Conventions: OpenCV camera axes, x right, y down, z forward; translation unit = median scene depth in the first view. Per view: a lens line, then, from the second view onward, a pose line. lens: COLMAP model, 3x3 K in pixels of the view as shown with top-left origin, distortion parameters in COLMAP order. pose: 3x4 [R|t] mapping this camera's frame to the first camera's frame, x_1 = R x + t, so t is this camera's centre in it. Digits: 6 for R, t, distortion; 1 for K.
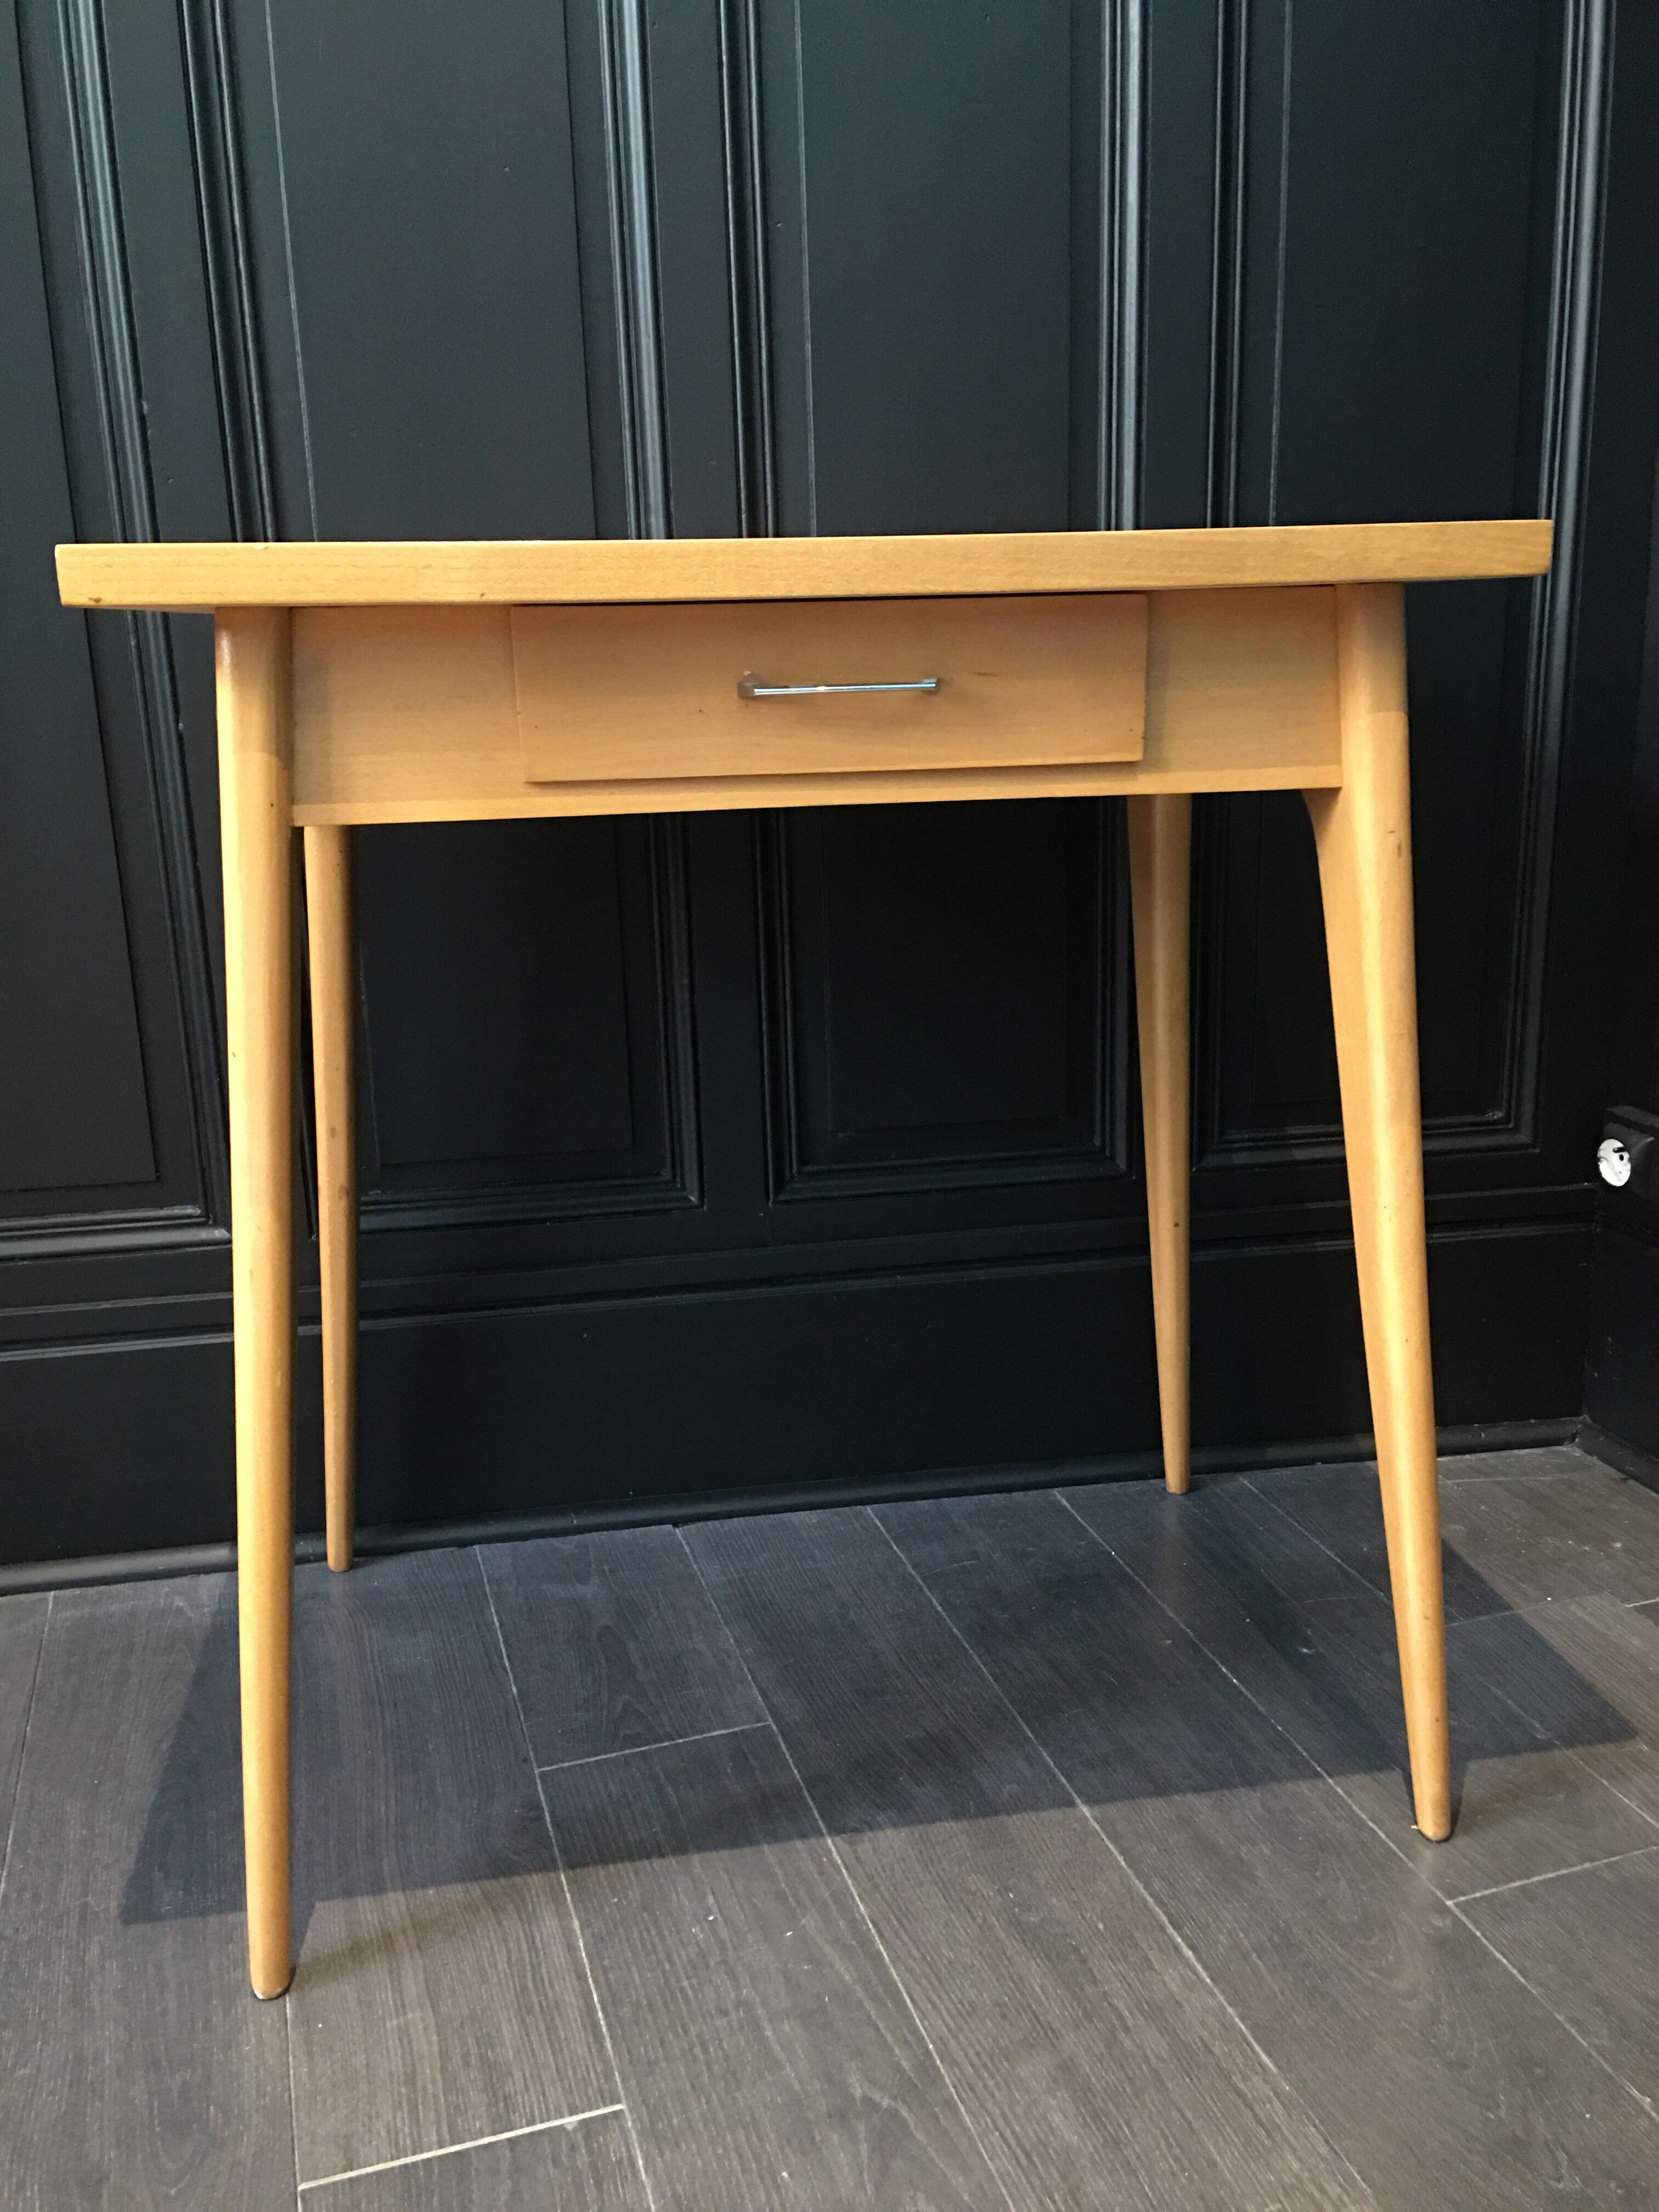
lens RADIAL K [[1847.1, 0, 829.5], [0, 1847.1, 1106.0], [0, 0, 1]] dist [0.139558, -0.216927]
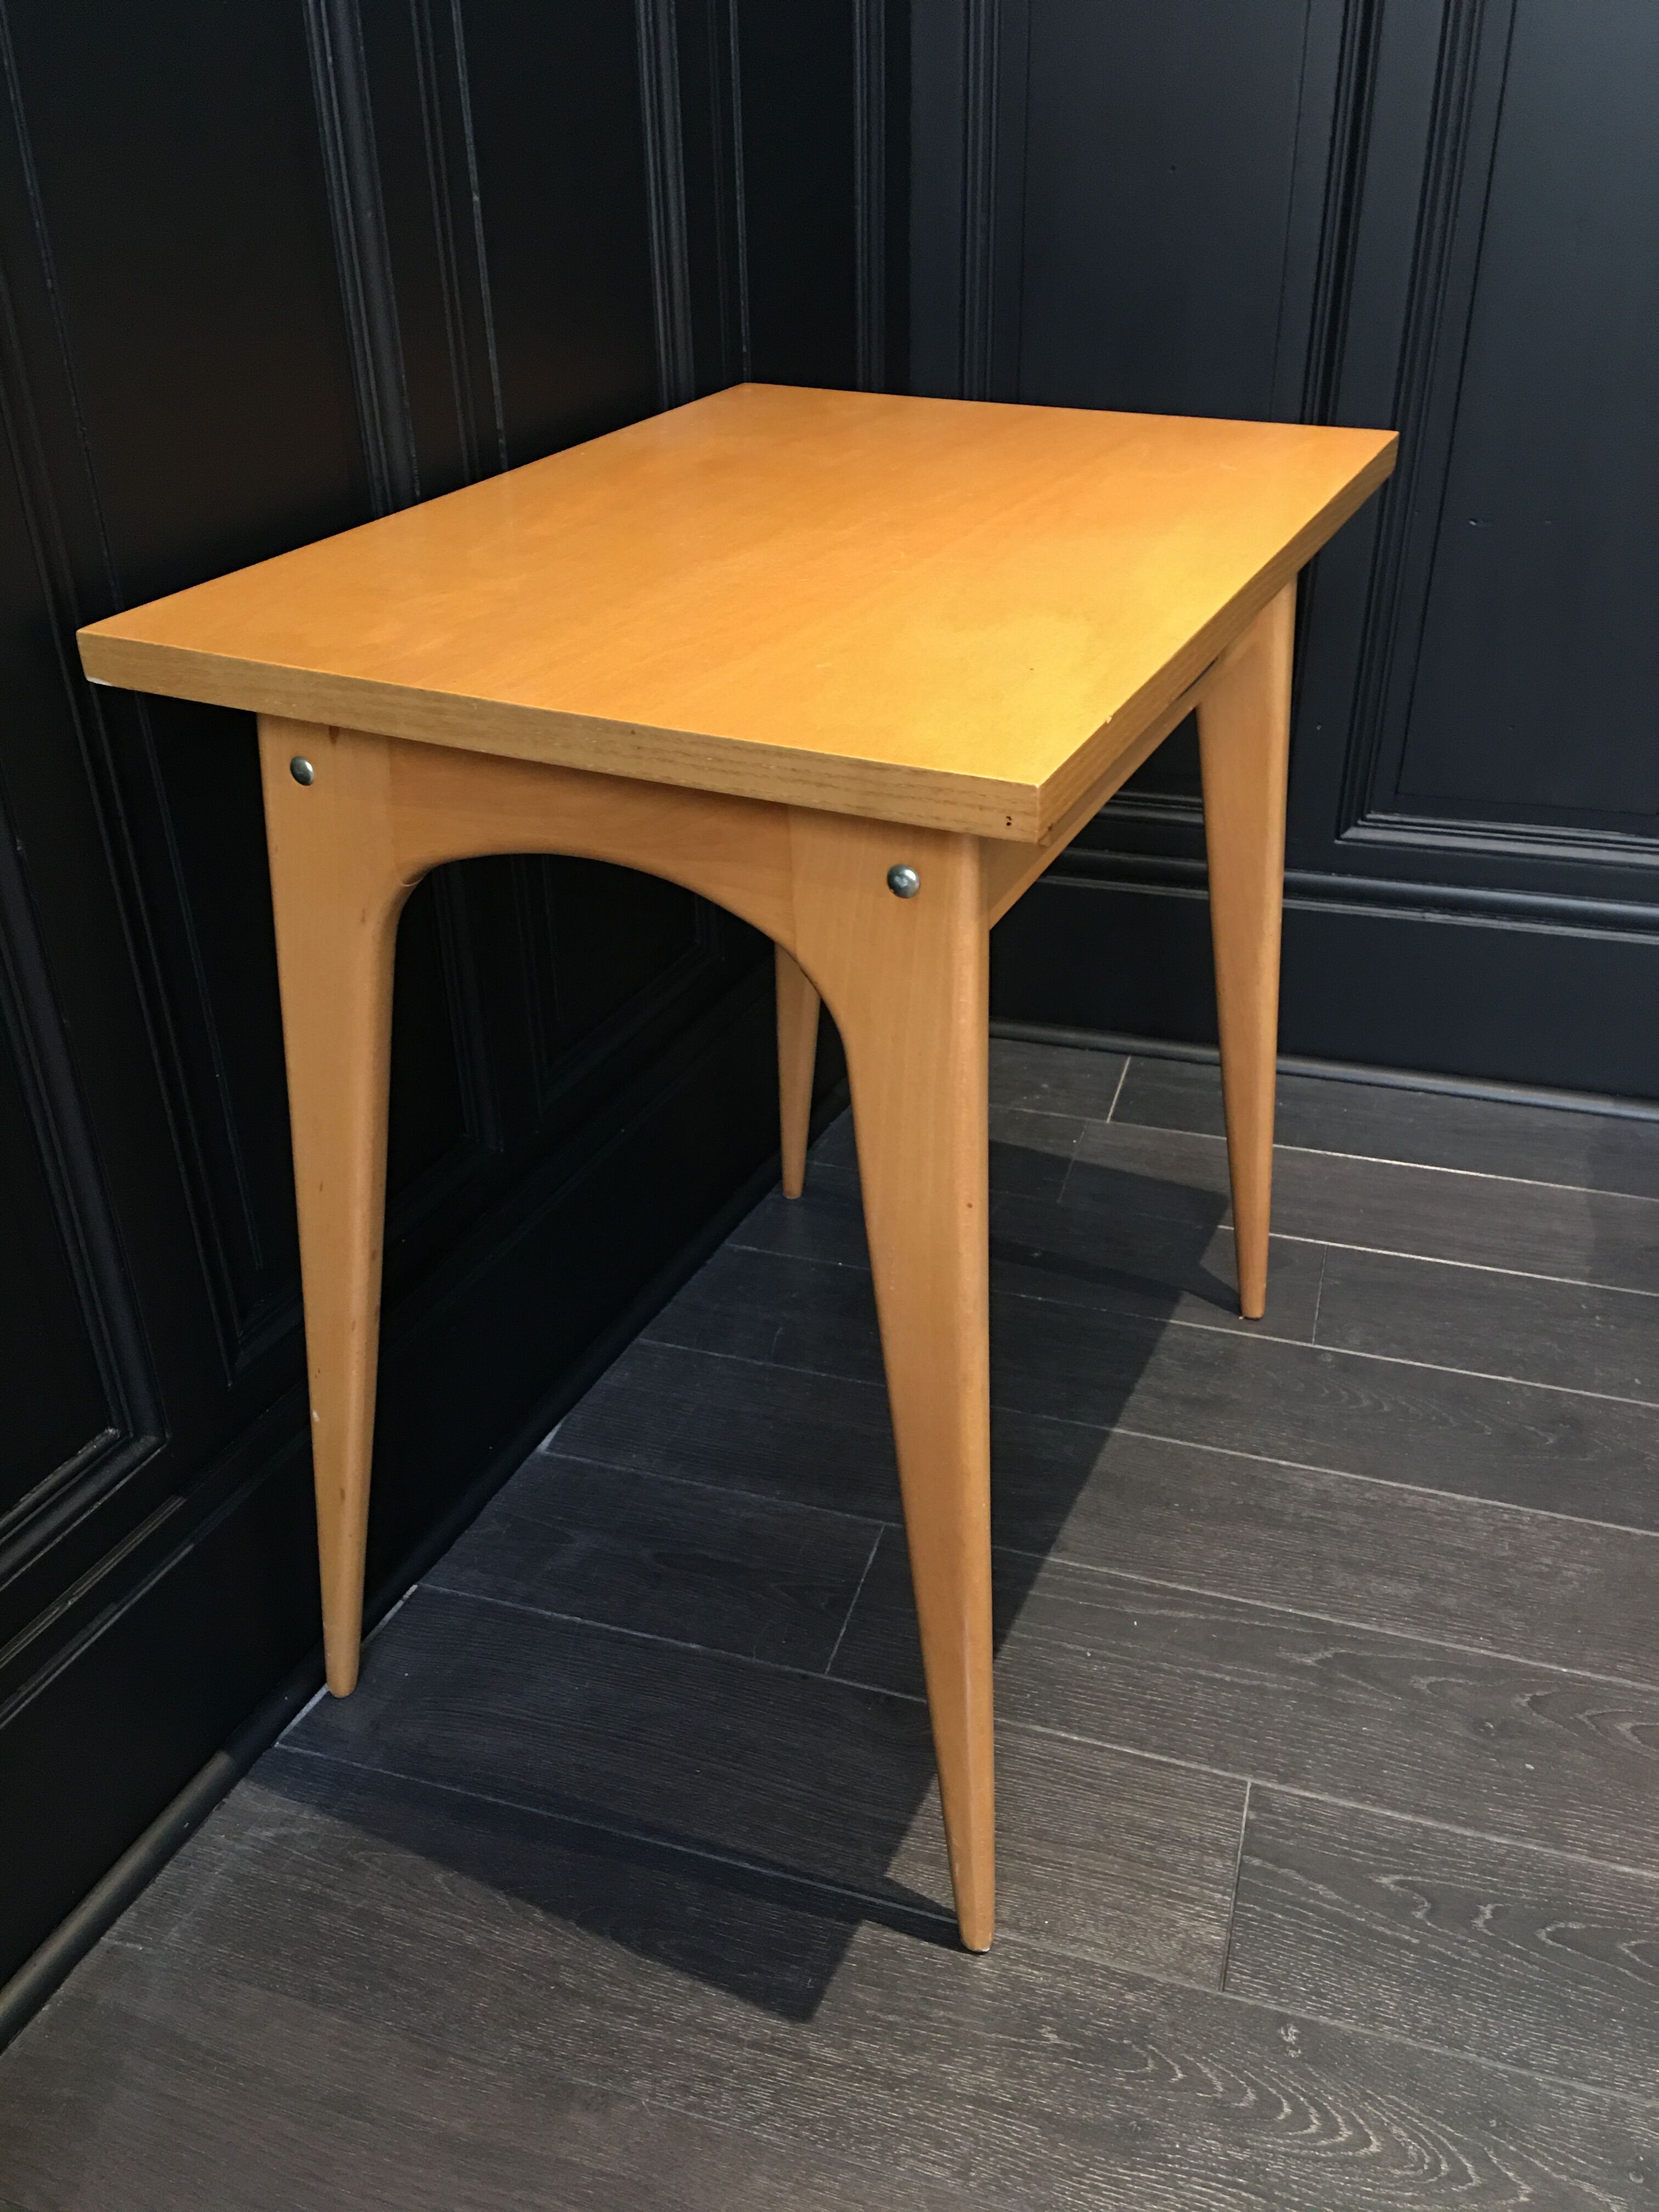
lens RADIAL K [[1847.1, 0, 829.5], [0, 1847.1, 1106.0], [0, 0, 1]] dist [0.139558, -0.216927]
pose [[0.570533, -0.411249, 0.710892, -0.861813], [0.207939, 0.909725, 0.359390, -0.368567], [-0.794515, -0.057221, 0.604543, 0.391530]]
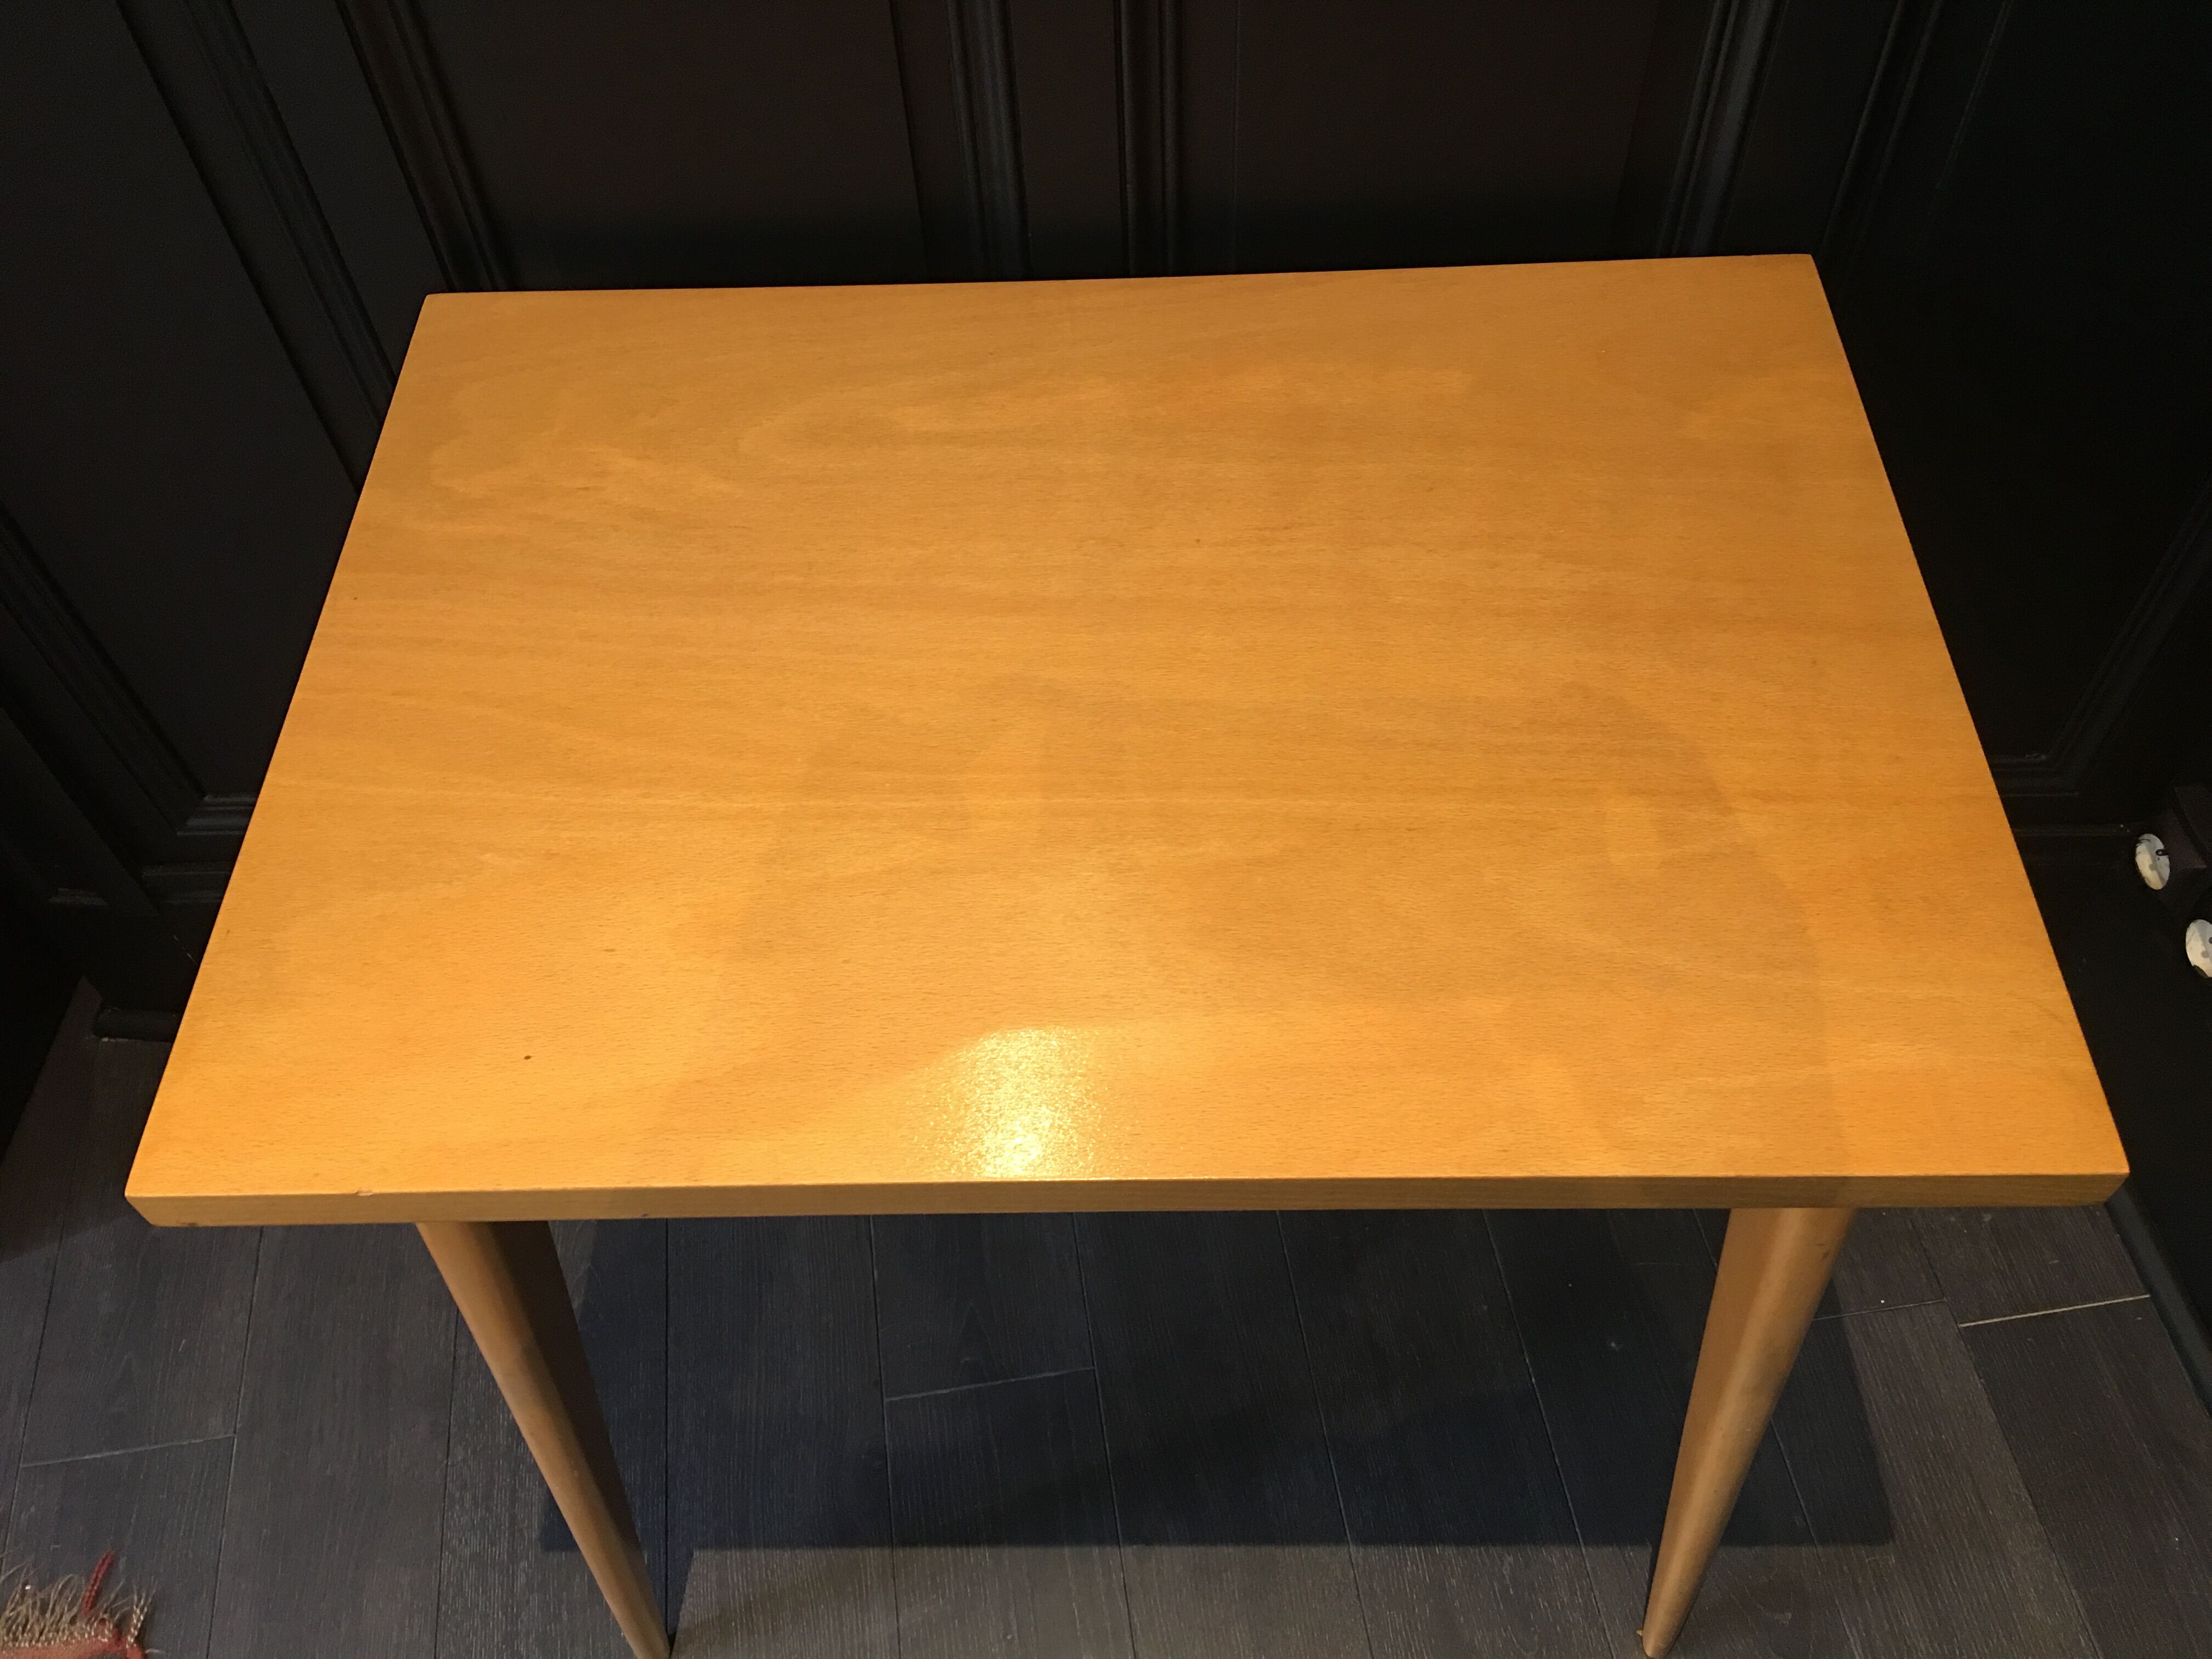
lens RADIAL K [[1847.1, 0, 1106.0], [0, 1847.1, 829.5], [0, 0, 1]] dist [0.139558, -0.216927]
pose [[0.986614, 0.126288, -0.103167, 0.054388], [-0.031892, 0.769863, 0.637412, -0.703440], [0.159921, -0.625589, 0.763586, 0.401028]]
